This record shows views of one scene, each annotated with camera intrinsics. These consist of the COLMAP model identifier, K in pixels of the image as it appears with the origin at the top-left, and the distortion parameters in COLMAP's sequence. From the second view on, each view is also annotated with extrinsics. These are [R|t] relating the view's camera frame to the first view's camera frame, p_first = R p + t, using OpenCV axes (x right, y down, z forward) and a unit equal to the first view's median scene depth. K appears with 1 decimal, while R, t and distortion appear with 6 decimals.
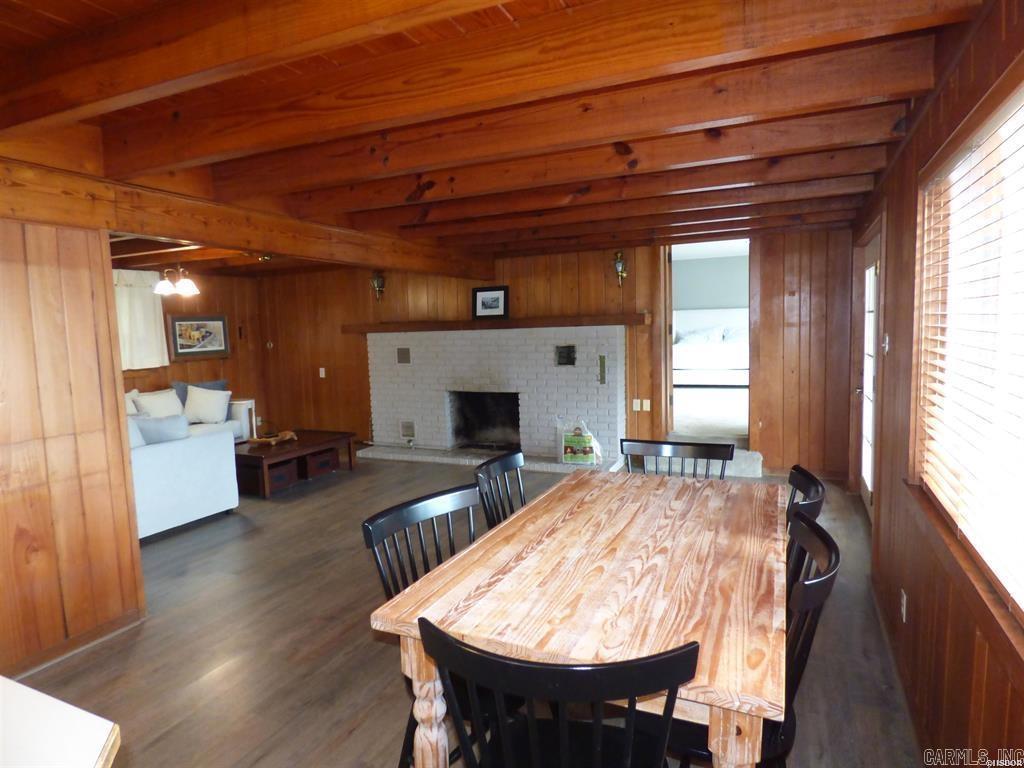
lens RADIAL K [[612.7, 0, 515.2], [0, 612.7, 383.6], [0, 0, 1]] dist [-0.009535, -0.001913]
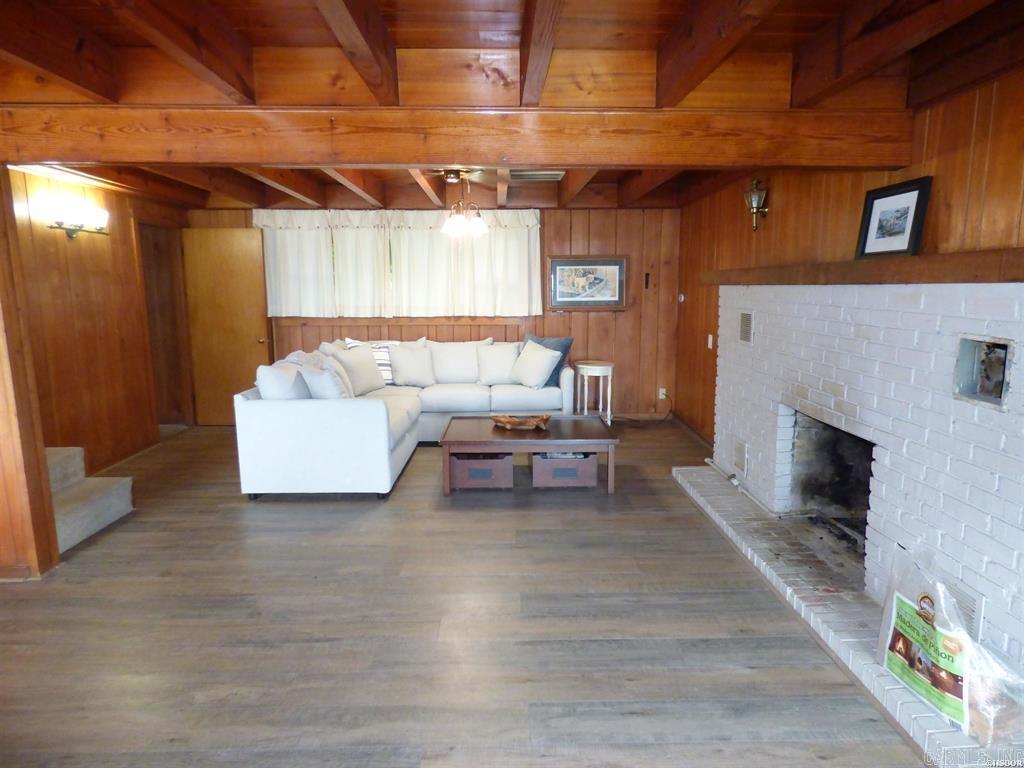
lens RADIAL K [[612.7, 0, 510.7], [0, 612.7, 380.4], [0, 0, 1]] dist [-0.009535, -0.001913]
pose [[0.440396, 0.165256, -0.882464, 0.249790], [-0.094886, 0.985976, 0.137287, -0.059304], [0.892775, 0.023273, 0.449900, 0.605735]]
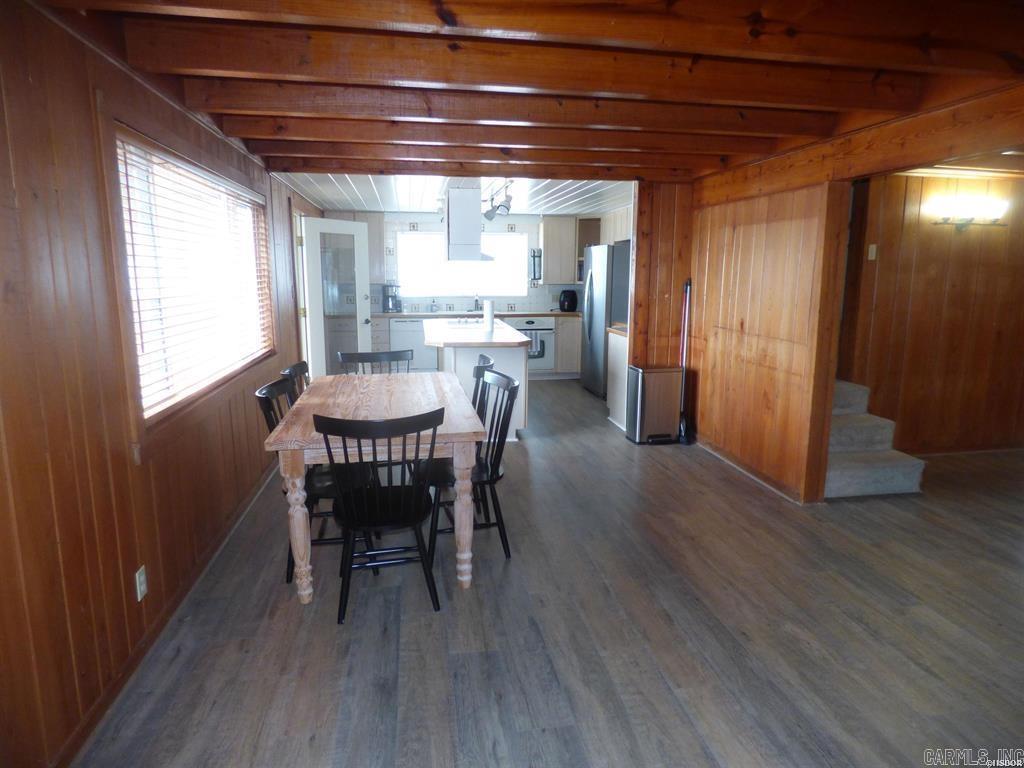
lens RADIAL K [[612.7, 0, 521.8], [0, 612.7, 379.9], [0, 0, 1]] dist [-0.009535, -0.001913]
pose [[-0.818658, 0.123741, -0.560792, 0.253636], [-0.037180, 0.963041, 0.266775, -0.080734], [0.573077, 0.239248, -0.783801, 0.782159]]
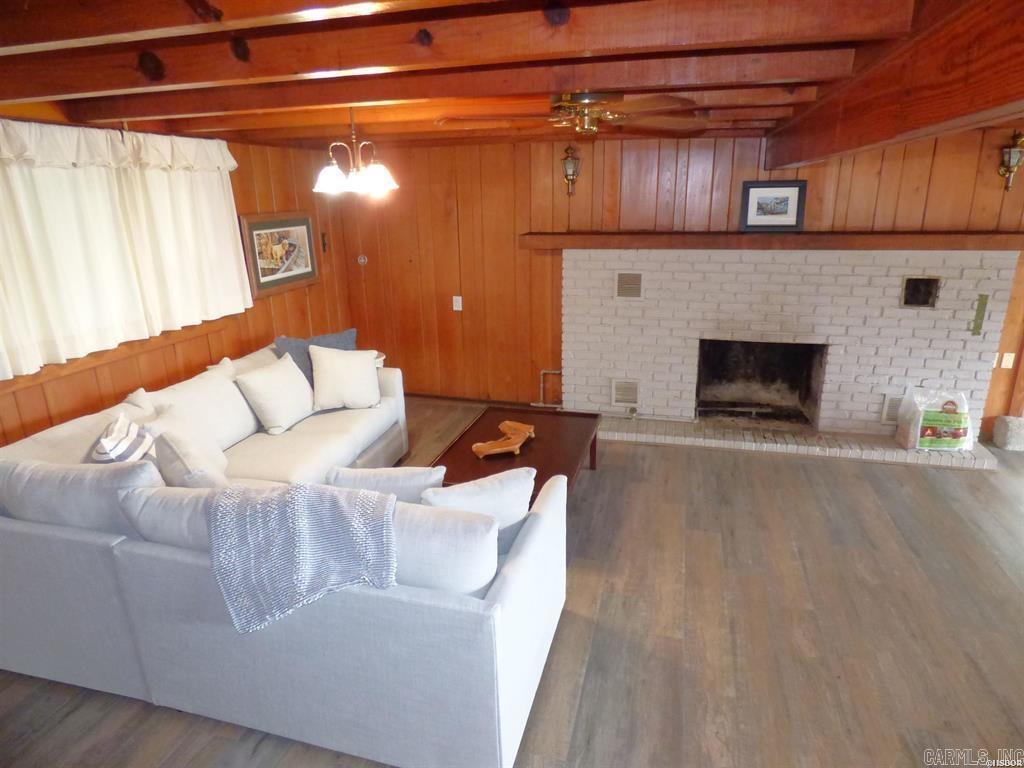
lens RADIAL K [[612.7, 0, 516.9], [0, 612.7, 382.6], [0, 0, 1]] dist [-0.009535, -0.001913]
pose [[0.983951, -0.040978, 0.173668, -0.459816], [0.005593, 0.979878, 0.199520, -0.082066], [-0.178350, -0.195346, 0.964381, 0.396596]]
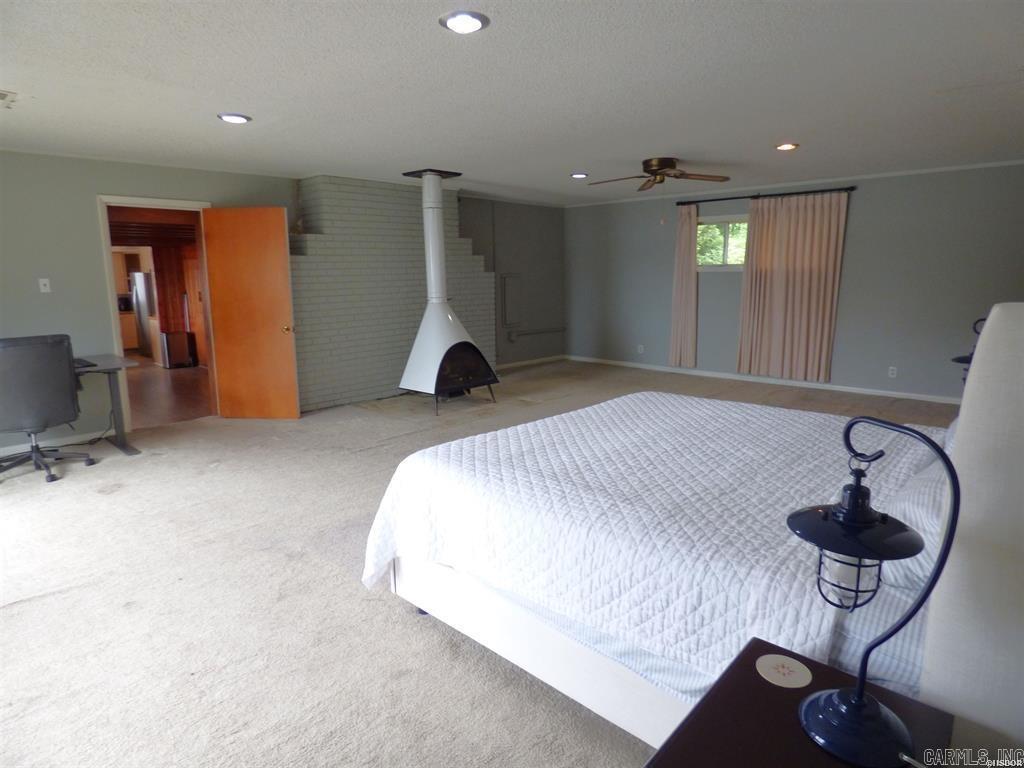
lens RADIAL K [[612.7, 0, 512.1], [0, 612.7, 377.8], [0, 0, 1]] dist [-0.009535, -0.001913]
pose [[-0.325191, 0.197098, -0.924880, 0.981484], [-0.069617, 0.970394, 0.231275, -0.234138], [0.943082, 0.139596, -0.301843, 1.711548]]
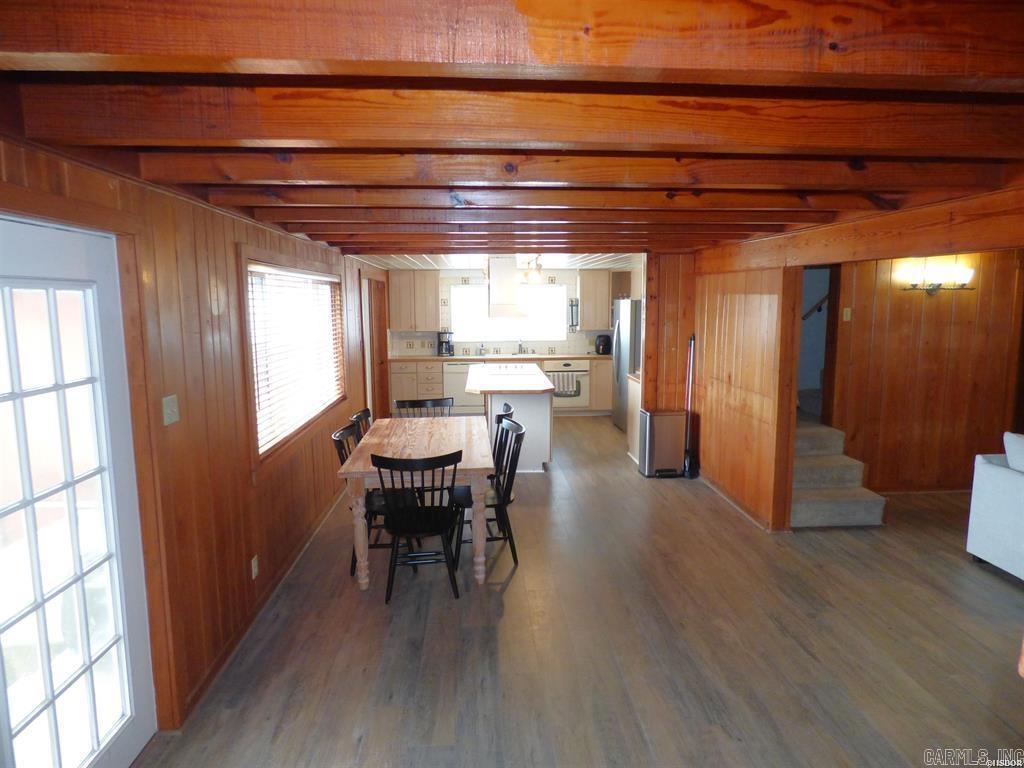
lens RADIAL K [[612.7, 0, 516.2], [0, 612.7, 382.1], [0, 0, 1]] dist [-0.009535, -0.001913]
pose [[-0.877254, 0.096514, -0.470224, 0.286306], [-0.016166, 0.973084, 0.229884, -0.143461], [0.479754, 0.209268, -0.852081, 0.929489]]
